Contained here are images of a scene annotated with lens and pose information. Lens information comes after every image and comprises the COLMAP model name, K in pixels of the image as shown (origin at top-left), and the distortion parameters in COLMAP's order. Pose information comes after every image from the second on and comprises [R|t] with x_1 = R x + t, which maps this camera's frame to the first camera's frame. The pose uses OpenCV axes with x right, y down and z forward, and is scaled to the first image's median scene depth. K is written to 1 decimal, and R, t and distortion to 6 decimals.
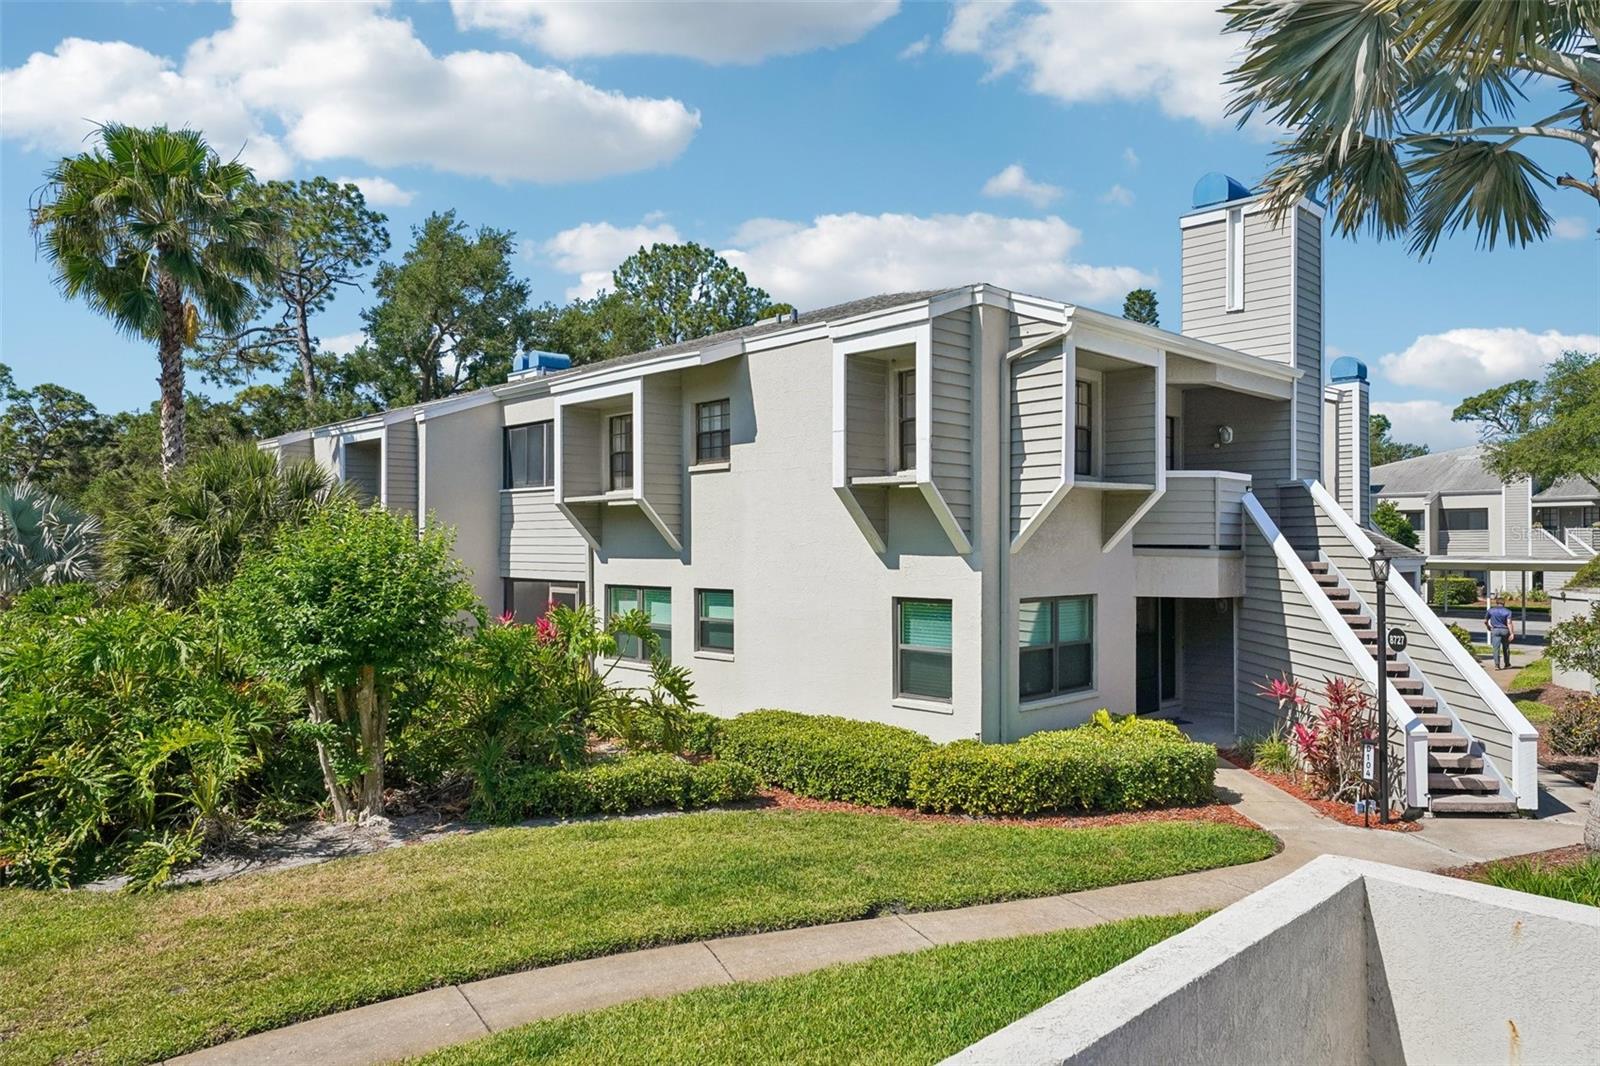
lens RADIAL K [[1070.1, 0, 798.8], [0, 1070.1, 533.5], [0, 0, 1]] dist [0.006076, 0.004809]
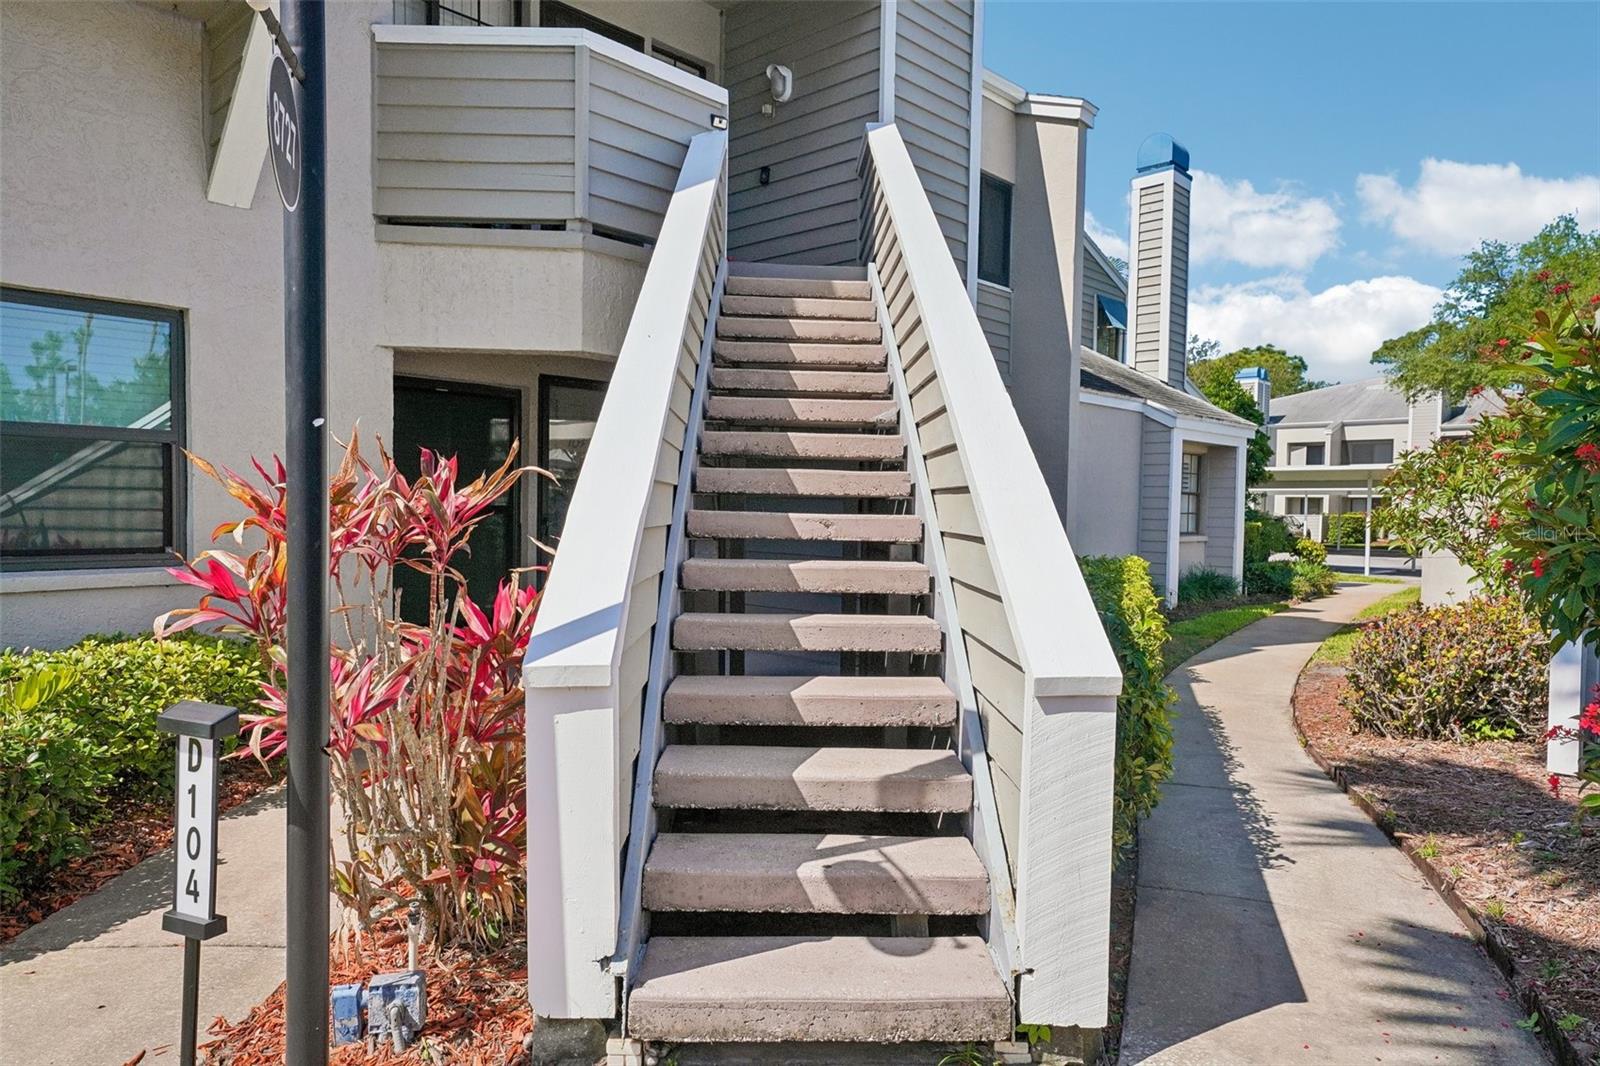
lens RADIAL K [[1067.6, 0, 800.6], [0, 1067.6, 533.6], [0, 0, 1]] dist [0.031771, -0.000023]
pose [[0.998301, 0.012590, 0.056897, 0.303010], [-0.015084, 0.998934, 0.043631, 0.074157], [-0.056287, -0.044416, 0.997426, 0.392694]]
